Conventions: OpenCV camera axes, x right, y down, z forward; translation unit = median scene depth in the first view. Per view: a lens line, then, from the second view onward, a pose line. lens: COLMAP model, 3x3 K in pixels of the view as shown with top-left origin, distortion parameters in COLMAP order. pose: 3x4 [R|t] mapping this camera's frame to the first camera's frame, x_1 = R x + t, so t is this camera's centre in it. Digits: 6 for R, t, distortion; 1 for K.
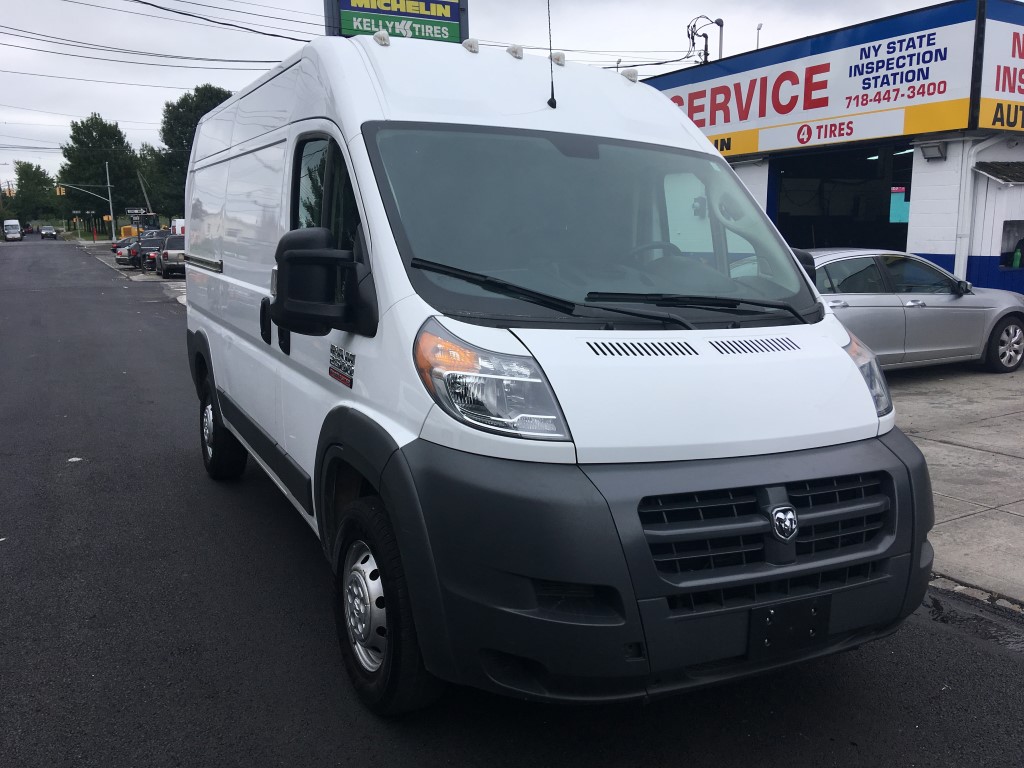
lens RADIAL K [[870.9, 0, 512.0], [0, 870.9, 384.0], [0, 0, 1]] dist [0.100478, -0.153671]
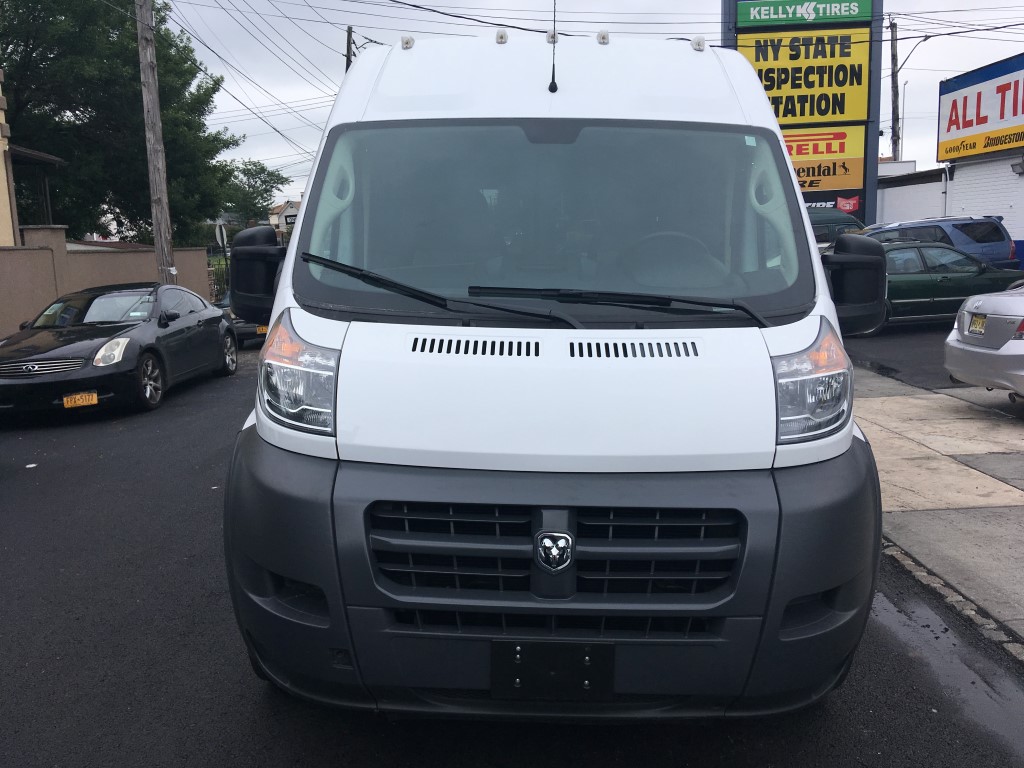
lens RADIAL K [[870.9, 0, 512.0], [0, 870.9, 384.0], [0, 0, 1]] dist [0.100478, -0.153671]
pose [[0.878670, 0.056694, -0.474052, 0.660148], [-0.055963, 0.998310, 0.015663, -0.018646], [0.474139, 0.012767, 0.880358, 0.209627]]
